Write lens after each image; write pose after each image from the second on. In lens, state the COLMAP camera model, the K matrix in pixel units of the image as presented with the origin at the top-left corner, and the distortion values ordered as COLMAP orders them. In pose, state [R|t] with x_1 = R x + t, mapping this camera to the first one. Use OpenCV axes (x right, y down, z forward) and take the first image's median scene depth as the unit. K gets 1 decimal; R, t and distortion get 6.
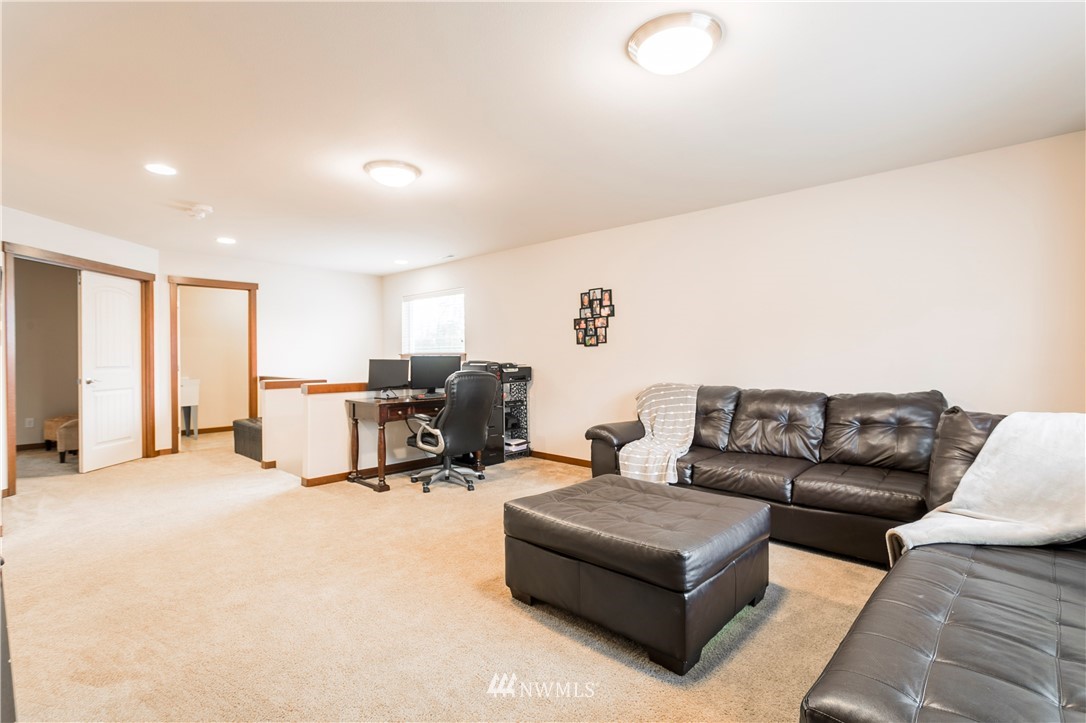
lens RADIAL K [[507.7, 0, 540.6], [0, 507.7, 359.8], [0, 0, 1]] dist [0.001854, 0.000295]
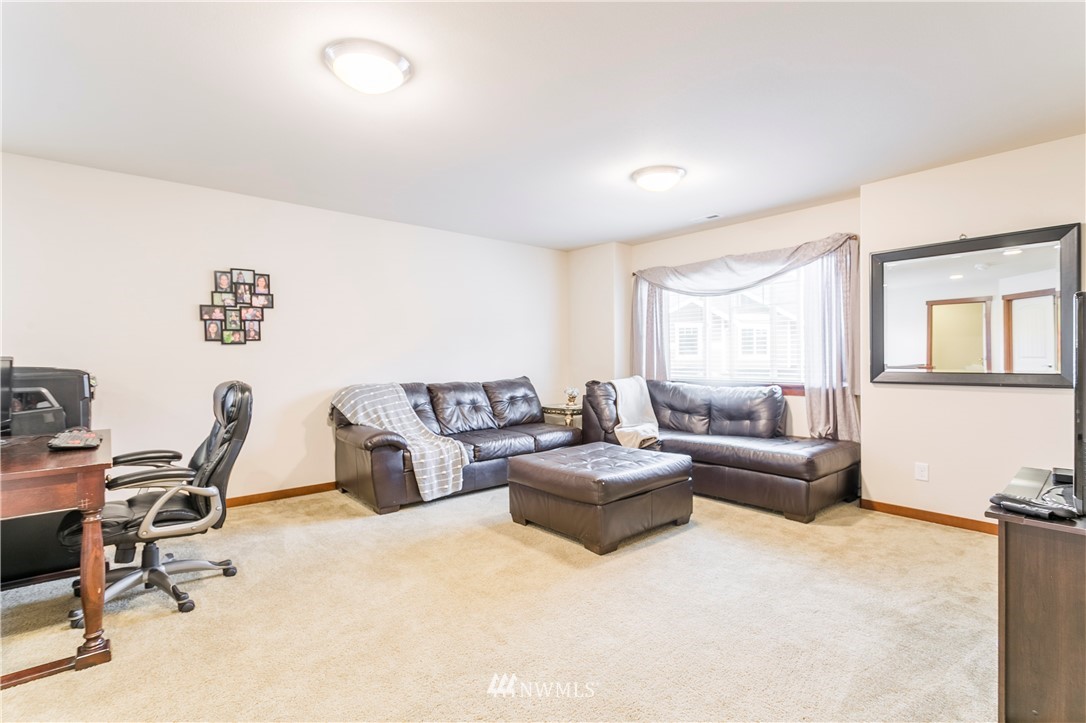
lens RADIAL K [[507.7, 0, 540.8], [0, 507.7, 358.2], [0, 0, 1]] dist [0.001854, 0.000295]
pose [[0.127988, -0.003142, 0.991771, -0.595337], [0.013254, 0.999911, 0.001457, -0.001439], [-0.991687, 0.012958, 0.128018, 0.461471]]
